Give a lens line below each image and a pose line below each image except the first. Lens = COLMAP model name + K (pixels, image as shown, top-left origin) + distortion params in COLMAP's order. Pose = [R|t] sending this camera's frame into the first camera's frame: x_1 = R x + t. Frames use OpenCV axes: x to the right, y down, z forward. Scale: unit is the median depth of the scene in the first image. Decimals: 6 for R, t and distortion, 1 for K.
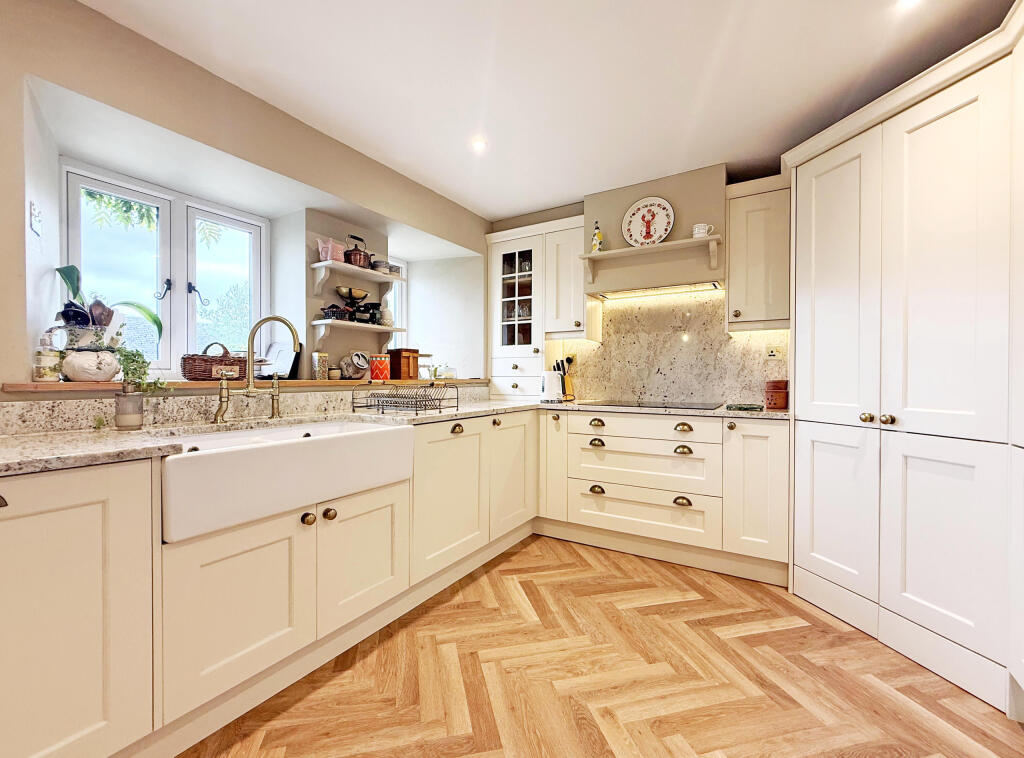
lens RADIAL K [[431.3, 0, 512.1], [0, 431.3, 379.7], [0, 0, 1]] dist [0.012768, 0.000010]
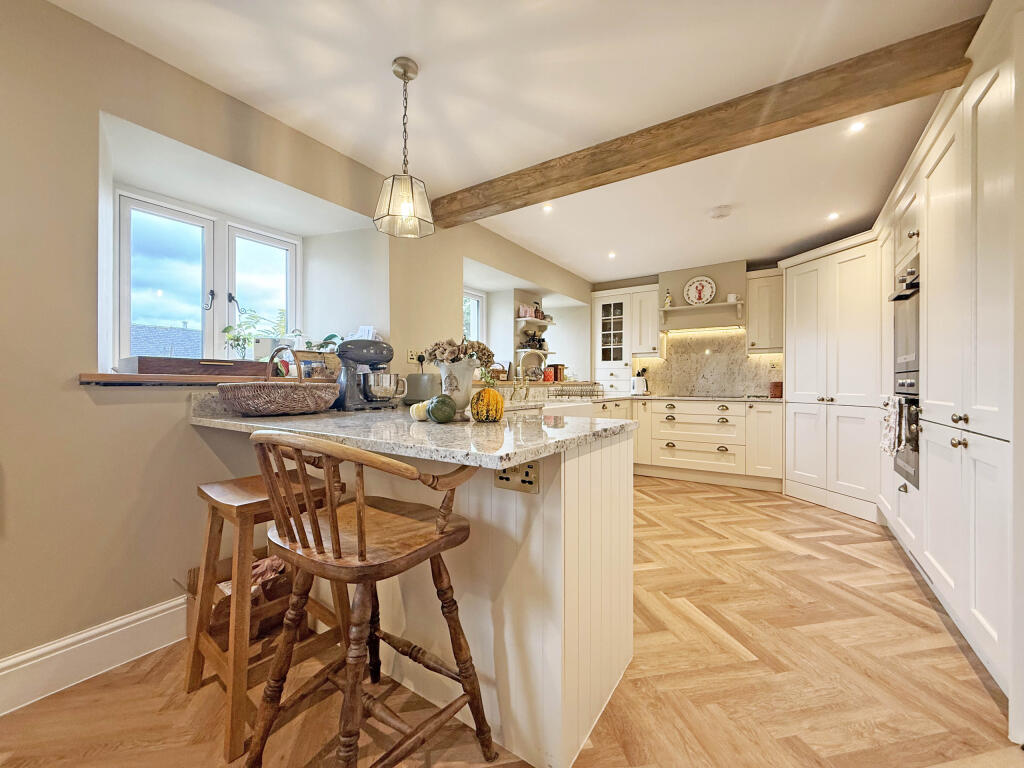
lens RADIAL K [[412.4, 0, 512.0], [0, 412.4, 384.5], [0, 0, 1]] dist [0.027189, -0.000184]
pose [[0.999692, -0.001175, -0.024791, -0.397134], [0.001081, 0.999992, -0.003809, 0.016768], [0.024795, 0.003781, 0.999685, -0.681121]]
